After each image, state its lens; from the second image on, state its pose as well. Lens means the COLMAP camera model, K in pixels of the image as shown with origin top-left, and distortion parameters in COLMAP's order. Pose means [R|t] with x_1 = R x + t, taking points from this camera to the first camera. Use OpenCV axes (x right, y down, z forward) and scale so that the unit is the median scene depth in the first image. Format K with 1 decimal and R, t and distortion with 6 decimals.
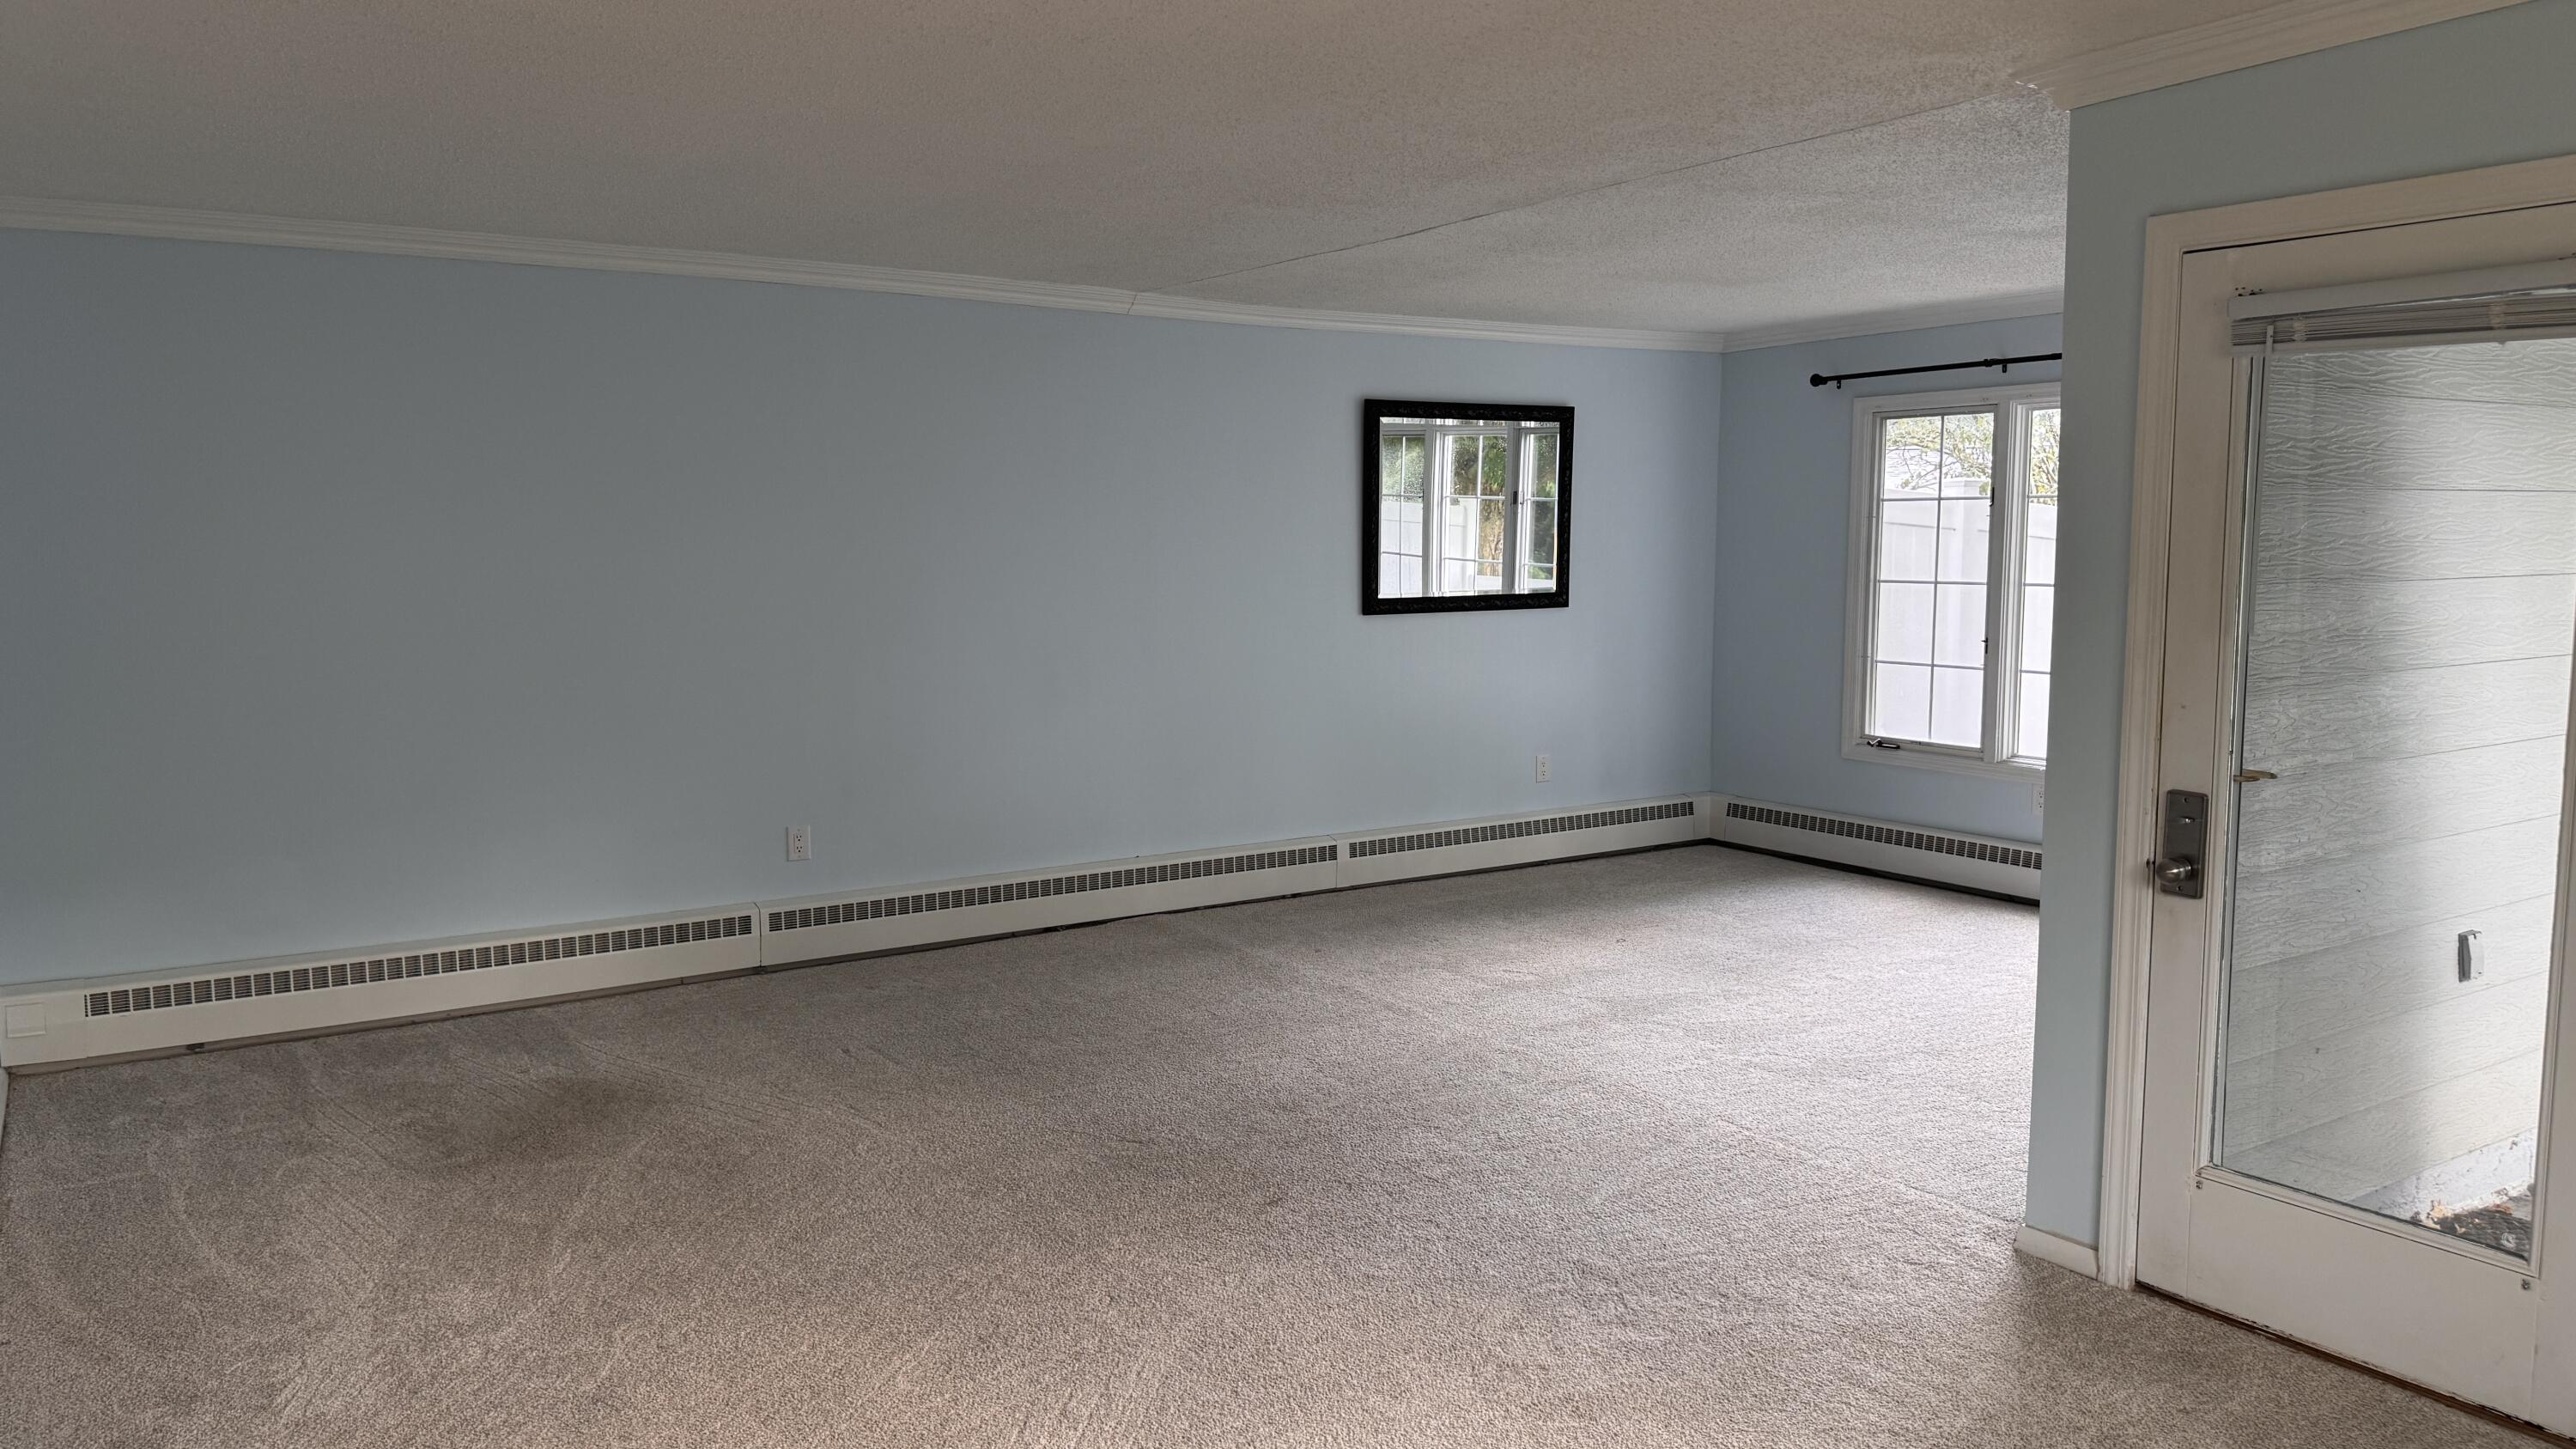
lens RADIAL K [[1765.9, 0, 1284.1], [0, 1765.9, 704.9], [0, 0, 1]] dist [0.008760, -0.017713]
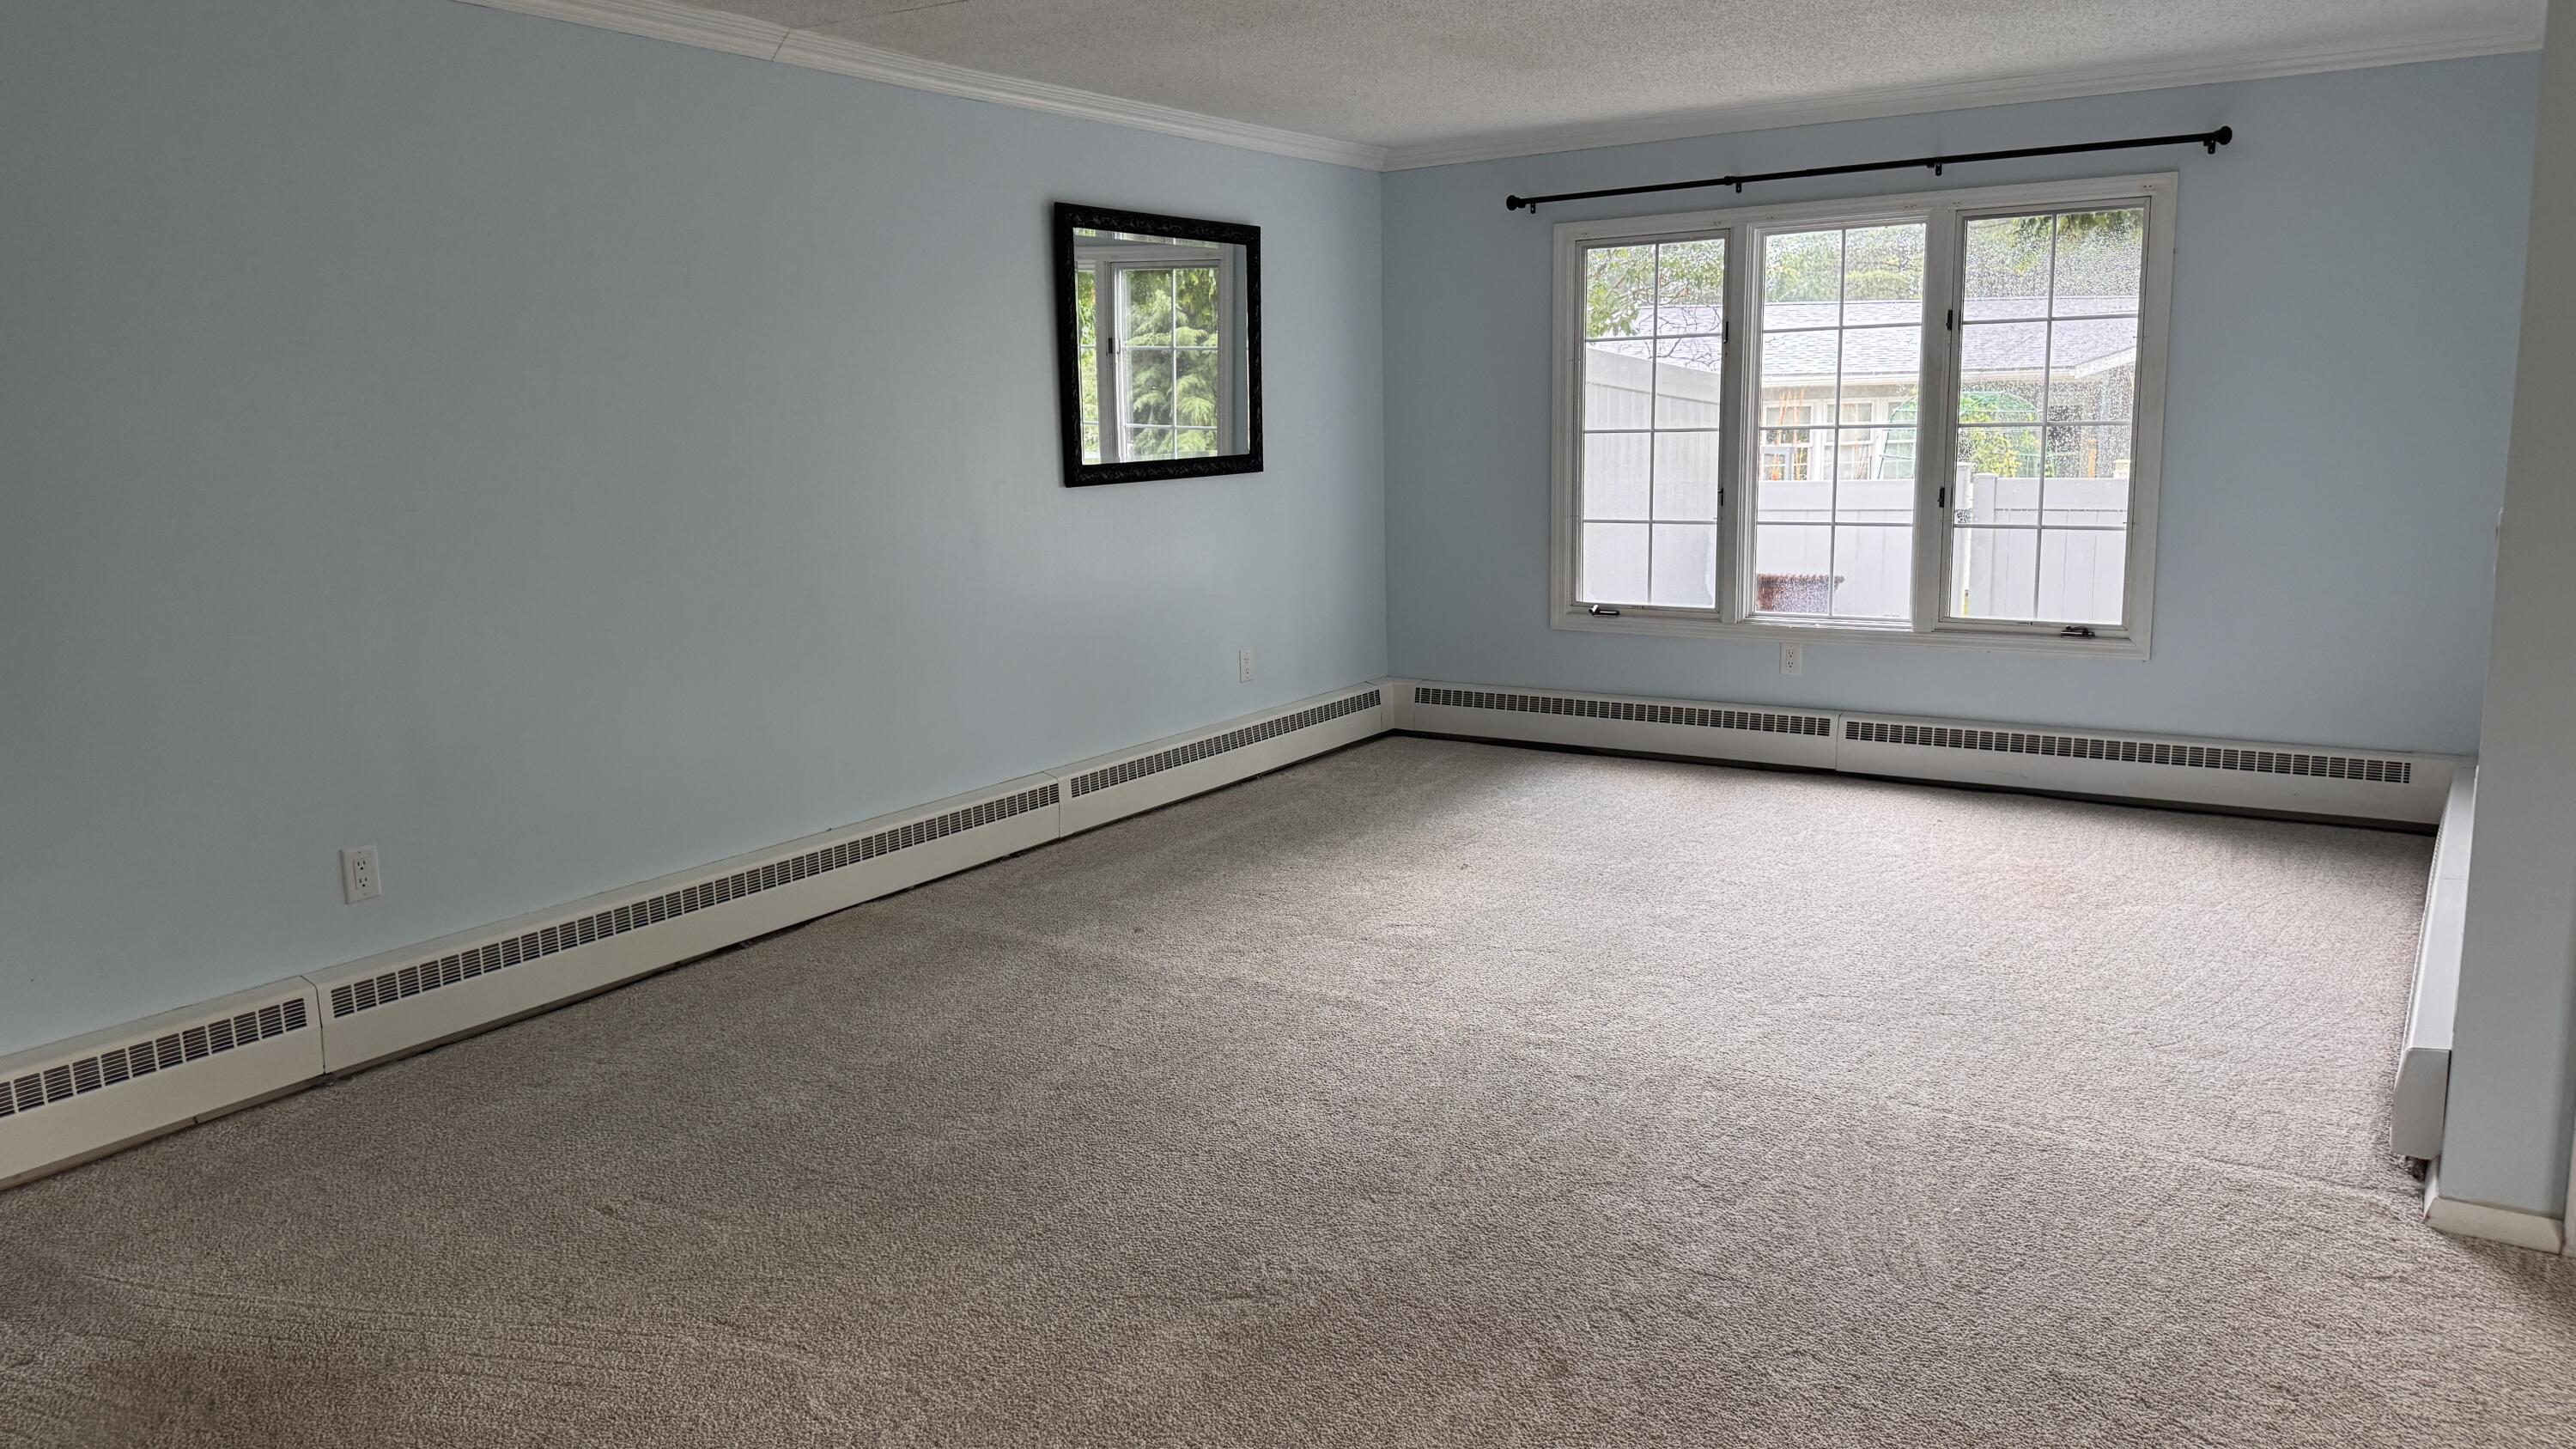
lens RADIAL K [[1765.9, 0, 1305.4], [0, 1765.9, 727.3], [0, 0, 1]] dist [0.008760, -0.017713]
pose [[0.916260, -0.088228, 0.390748, -0.172338], [0.056633, 0.994177, 0.091680, -0.011056], [-0.396561, -0.061873, 0.915921, 0.236195]]
